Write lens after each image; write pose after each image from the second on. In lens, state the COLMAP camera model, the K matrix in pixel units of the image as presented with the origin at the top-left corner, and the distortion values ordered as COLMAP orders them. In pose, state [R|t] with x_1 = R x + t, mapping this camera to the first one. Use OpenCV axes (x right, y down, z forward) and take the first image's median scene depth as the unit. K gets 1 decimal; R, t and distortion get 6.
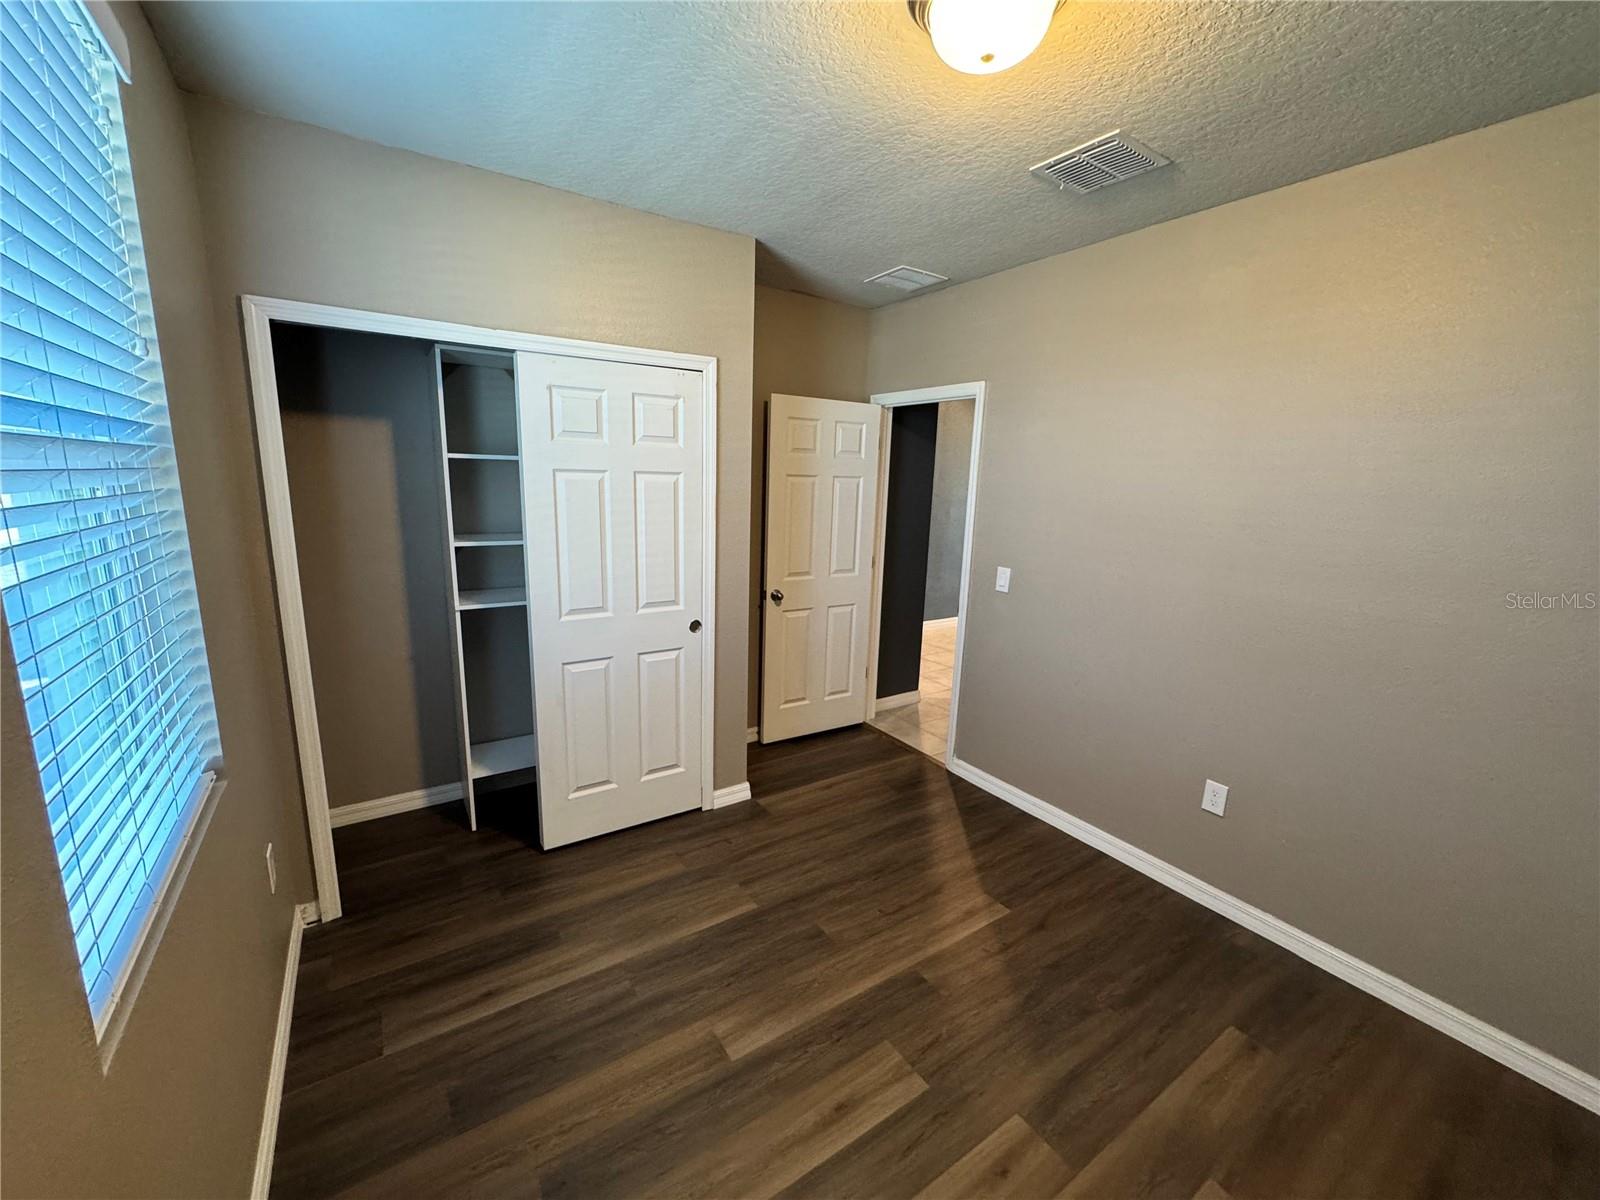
lens RADIAL K [[638.3, 0, 800.4], [0, 638.3, 604.0], [0, 0, 1]] dist [-0.003256, 0.000683]
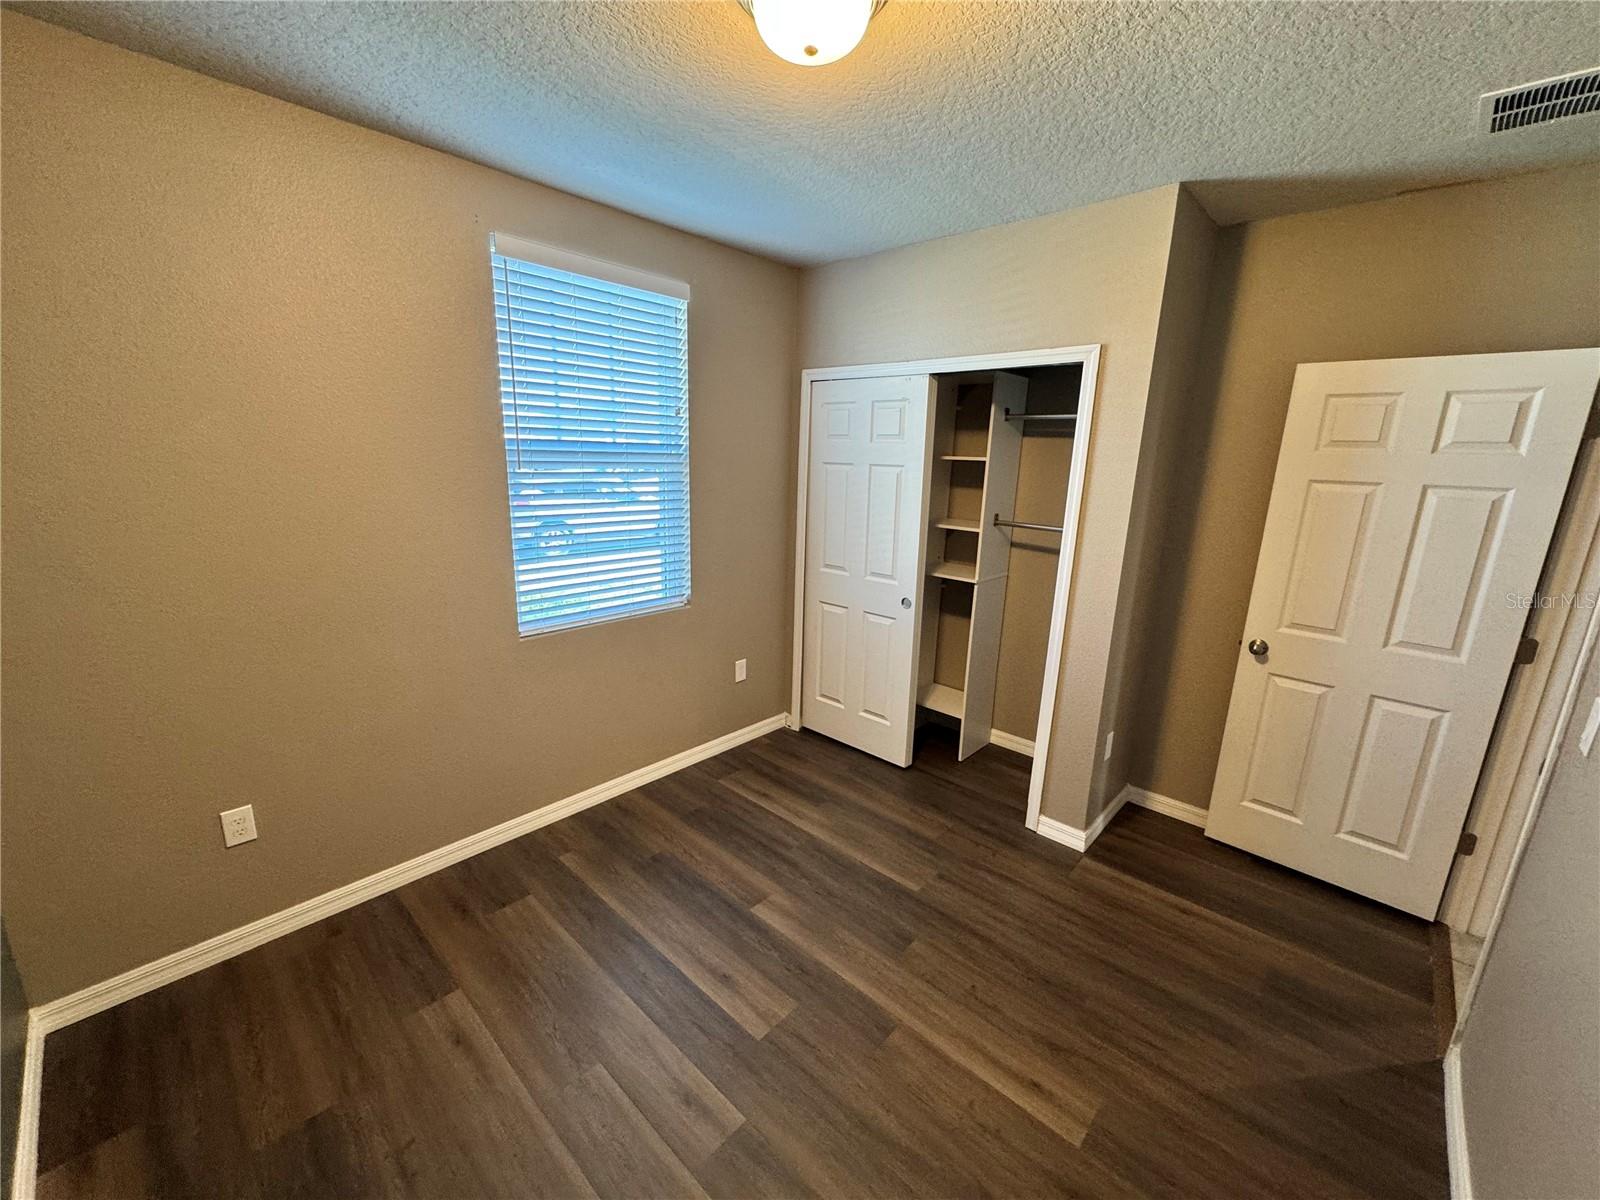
lens RADIAL K [[638.3, 0, 796.9], [0, 638.3, 603.4], [0, 0, 1]] dist [-0.003256, 0.000683]
pose [[0.229220, 0.201646, -0.952259, 0.865953], [-0.214803, 0.964667, 0.152568, -0.098956], [0.949378, 0.169577, 0.264435, 0.522467]]
